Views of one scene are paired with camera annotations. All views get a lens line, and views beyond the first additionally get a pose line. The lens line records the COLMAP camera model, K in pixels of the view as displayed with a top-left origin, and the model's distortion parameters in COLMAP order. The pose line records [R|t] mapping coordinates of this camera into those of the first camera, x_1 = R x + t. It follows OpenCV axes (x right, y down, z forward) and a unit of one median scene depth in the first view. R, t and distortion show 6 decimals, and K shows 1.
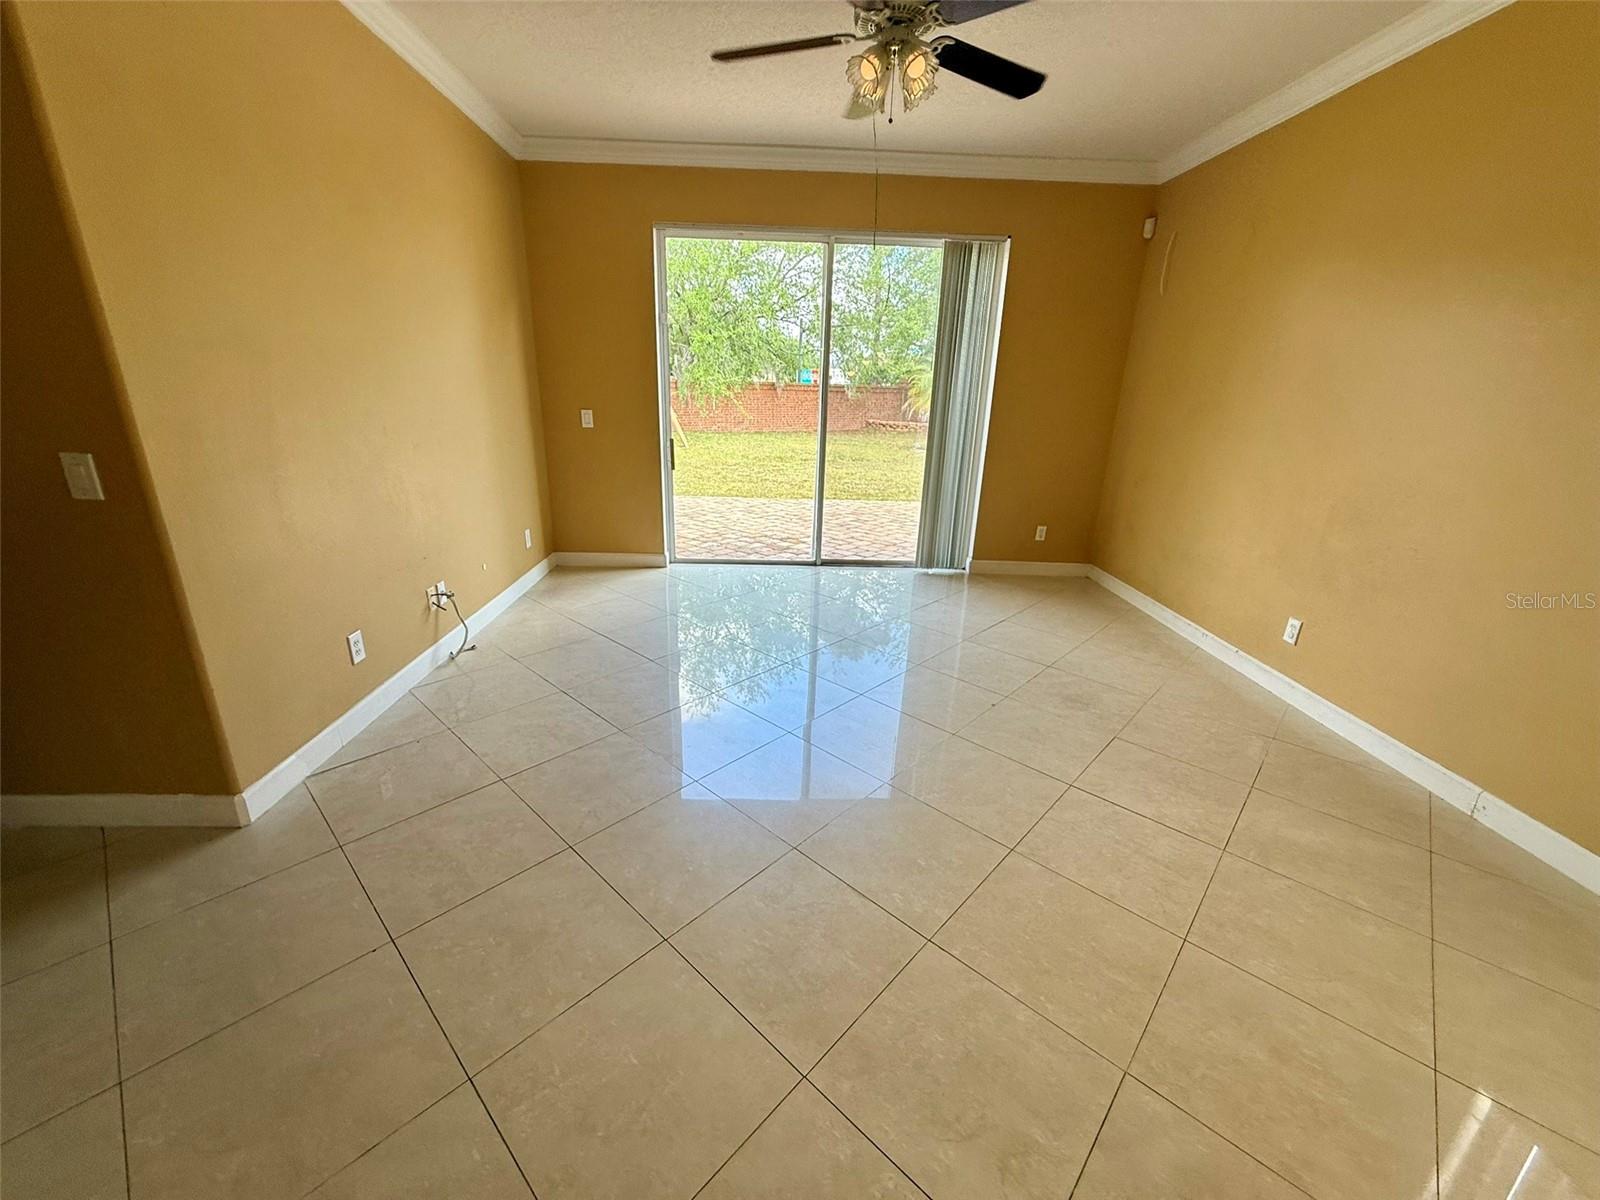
lens RADIAL K [[635.6, 0, 795.4], [0, 635.6, 596.9], [0, 0, 1]] dist [-0.001452, 0.000977]
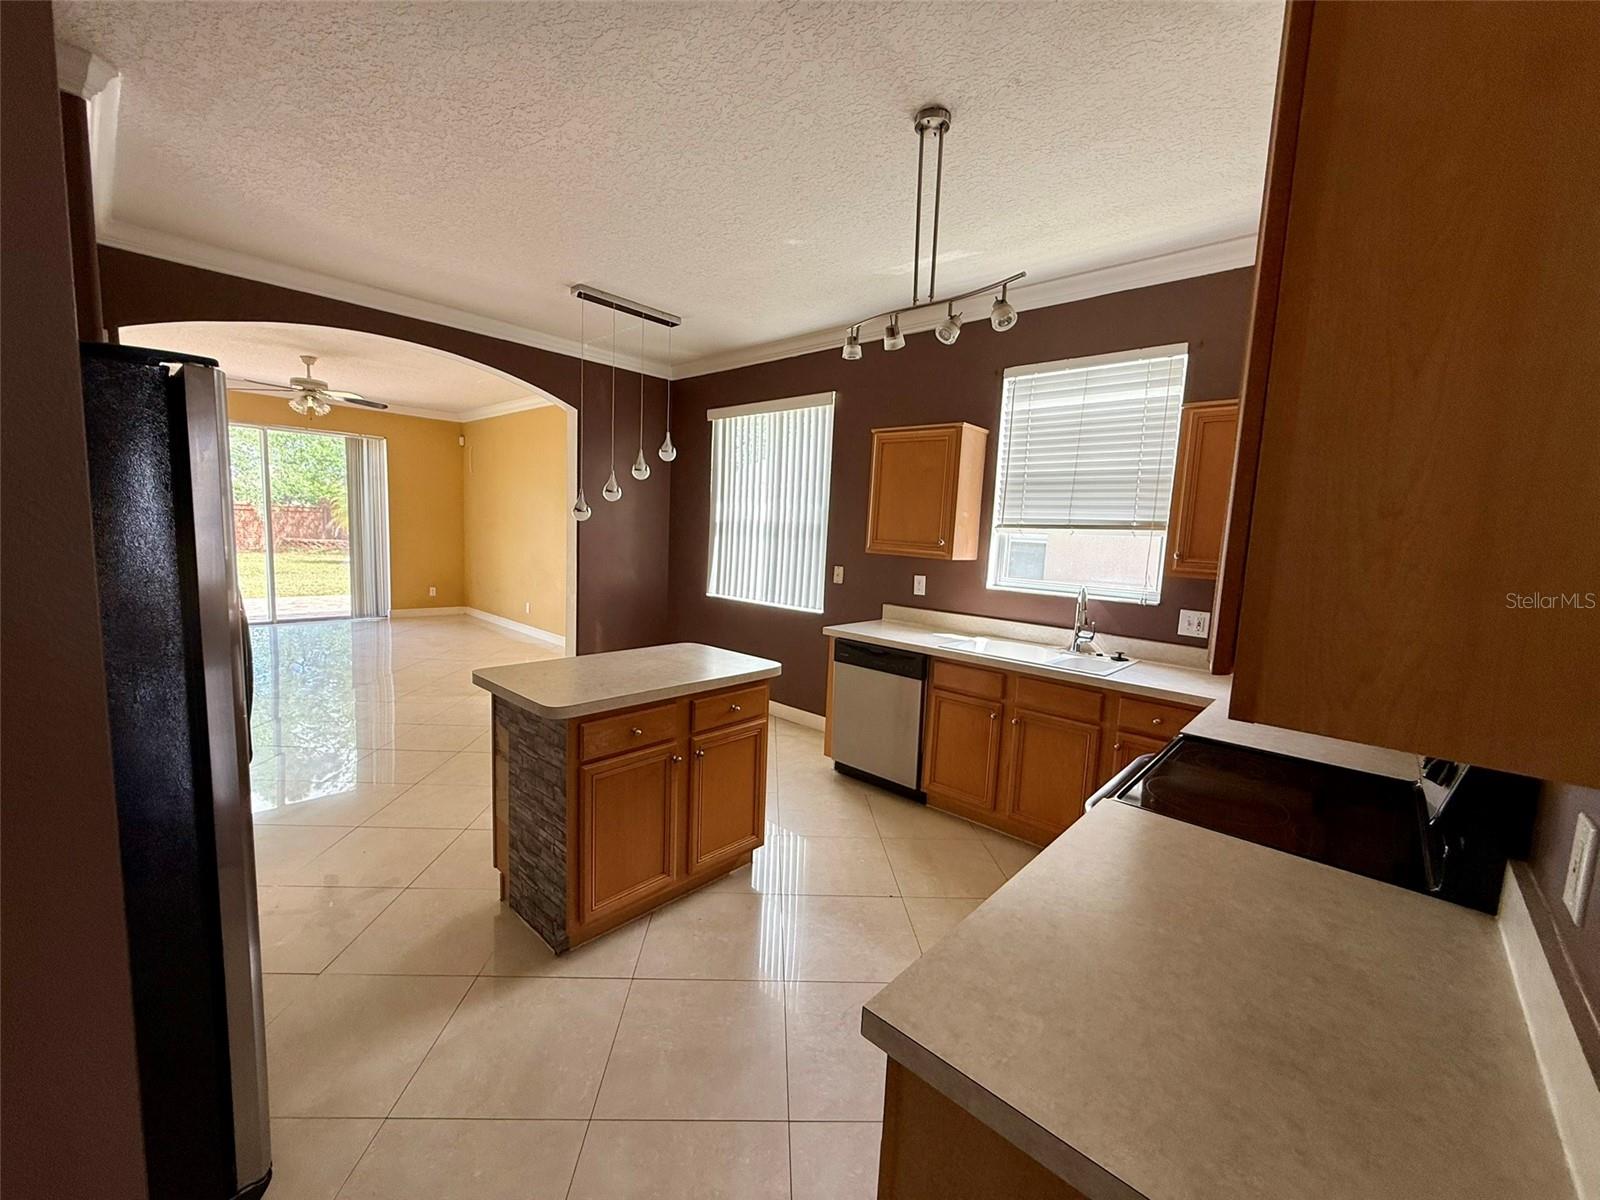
lens RADIAL K [[635.6, 0, 796.2], [0, 635.6, 601.2], [0, 0, 1]] dist [-0.001452, 0.000977]
pose [[0.699707, -0.080029, 0.709933, -0.166720], [0.202281, 0.975236, -0.089431, 0.287068], [-0.685195, 0.206181, 0.698568, -0.928779]]
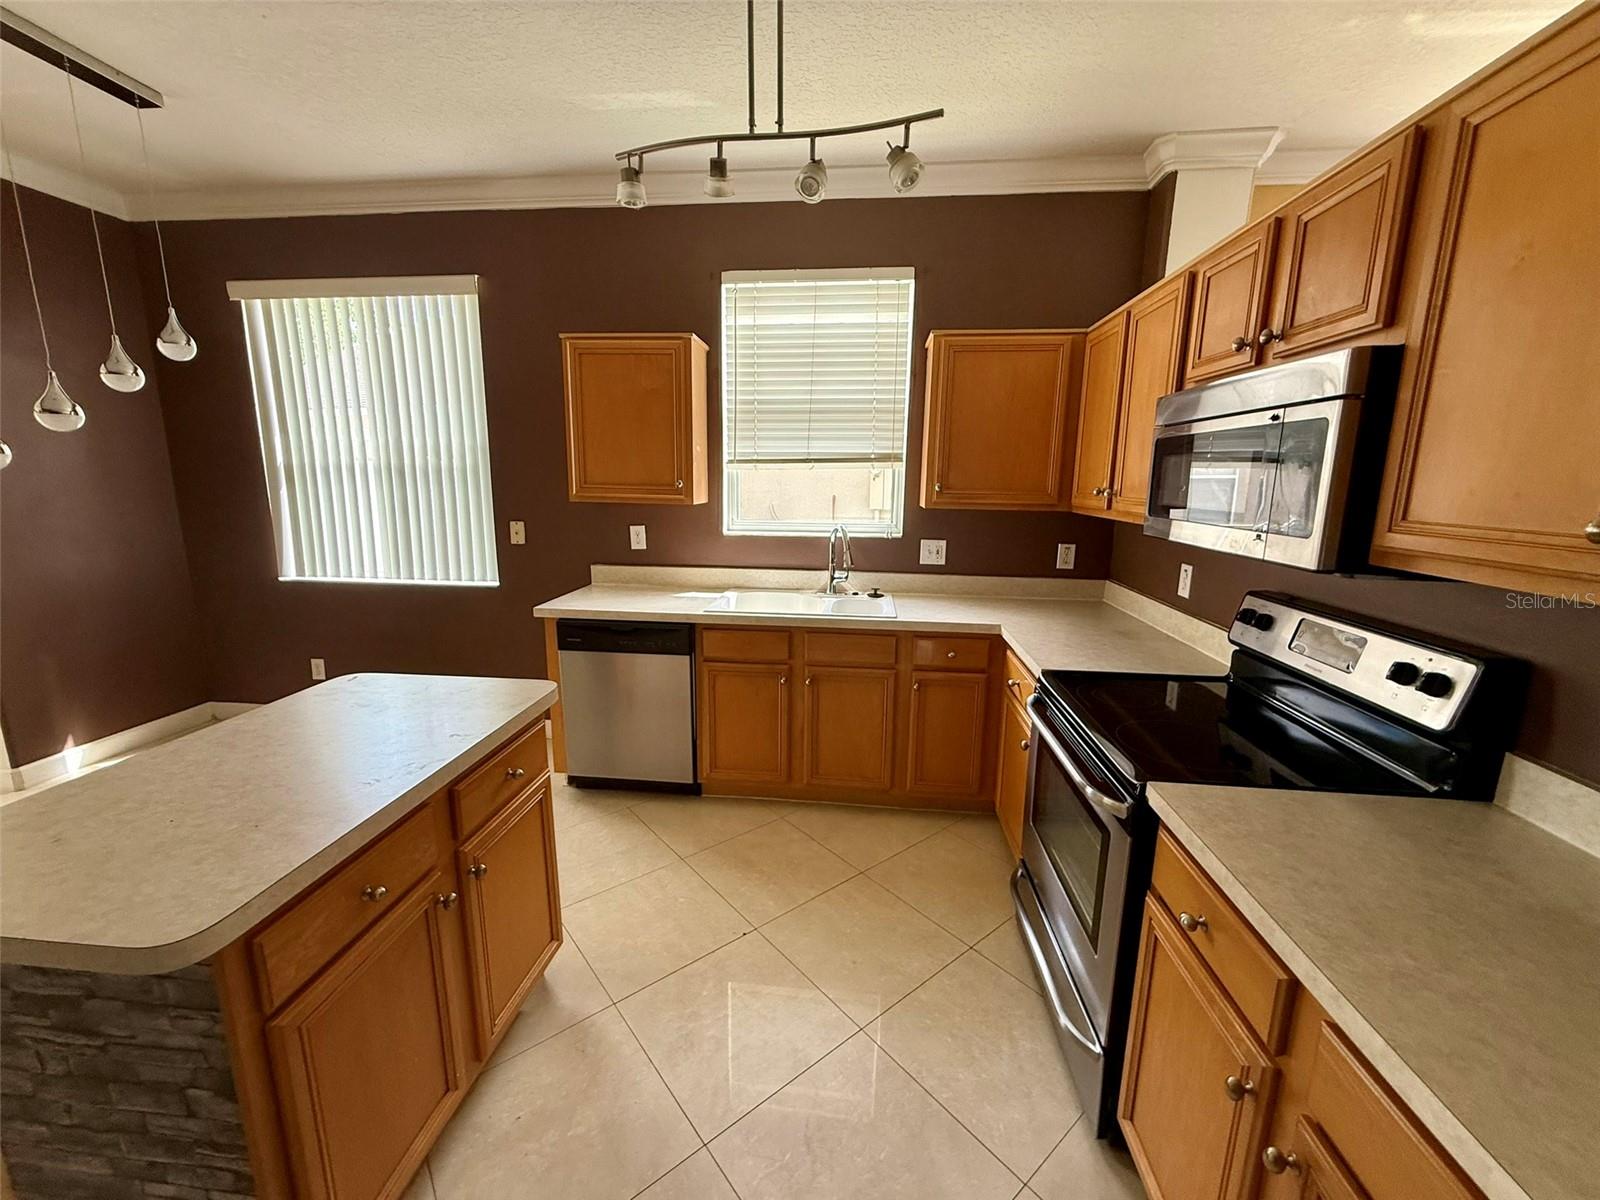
lens RADIAL K [[635.6, 0, 793.6], [0, 635.6, 599.6], [0, 0, 1]] dist [-0.001452, 0.000977]
pose [[0.138240, -0.216931, 0.966349, -0.111761], [0.305942, 0.937350, 0.166655, 0.225248], [-0.941960, 0.272608, 0.195948, -0.736140]]
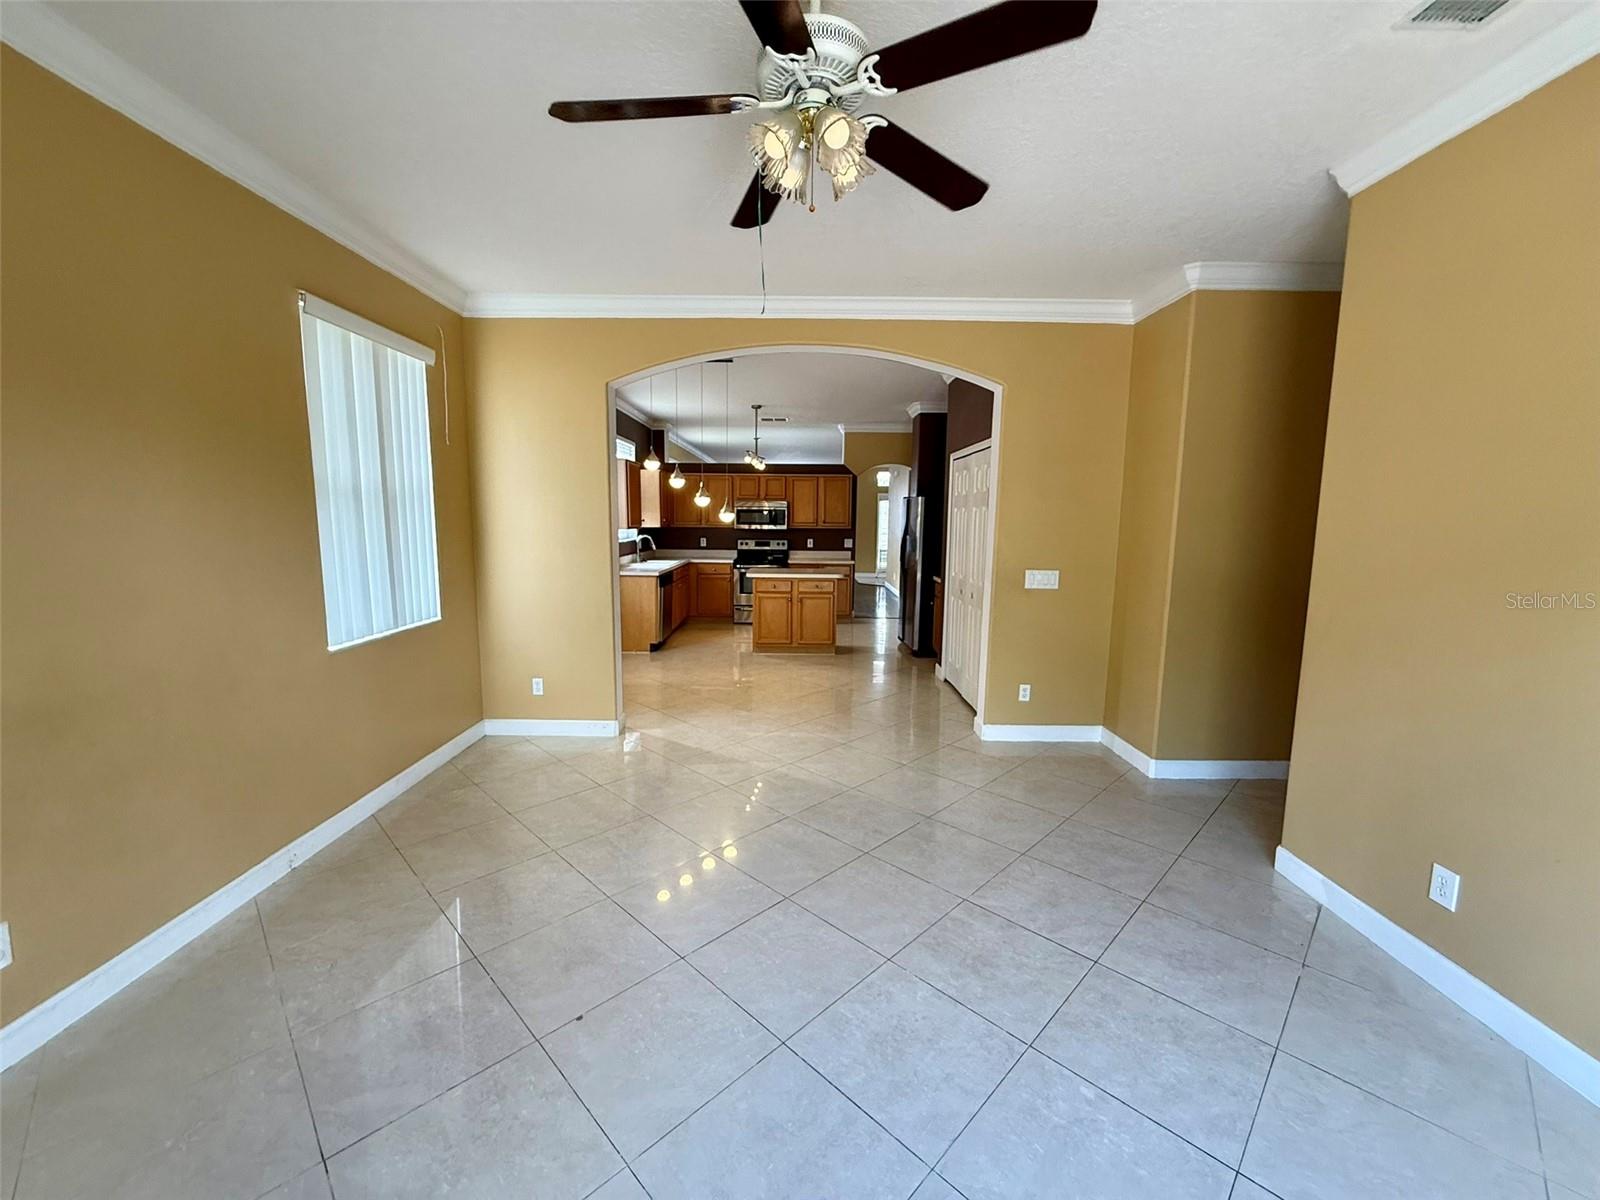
lens RADIAL K [[635.6, 0, 796.4], [0, 635.6, 601.6], [0, 0, 1]] dist [-0.001452, 0.000977]
pose [[-0.998785, -0.040542, 0.028007, 0.060402], [-0.024197, 0.898670, 0.437957, -0.301067], [-0.042925, 0.436747, -0.898560, 0.860324]]
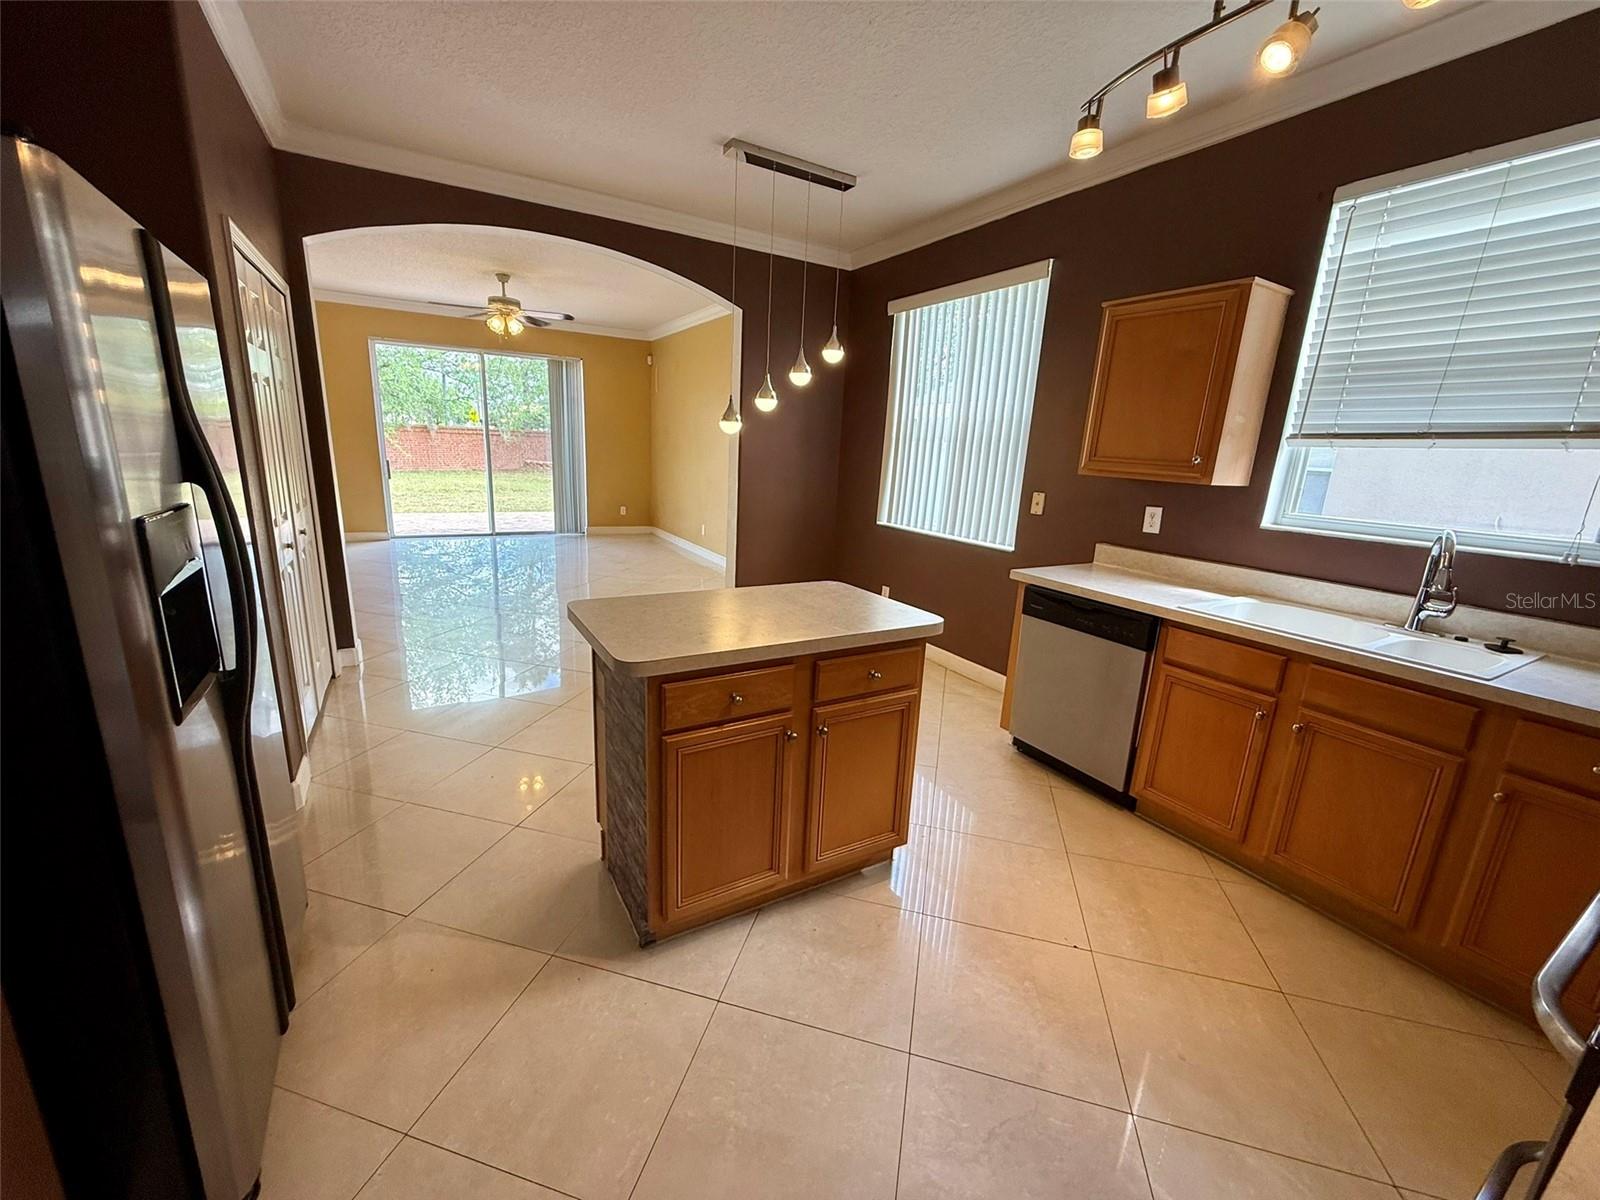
lens RADIAL K [[635.6, 0, 795.3], [0, 635.6, 600.8], [0, 0, 1]] dist [-0.001452, 0.000977]
pose [[0.879237, -0.100936, 0.465568, -0.063539], [0.129454, 0.991144, -0.029596, 0.276187], [-0.458458, 0.086291, 0.884517, -0.844128]]
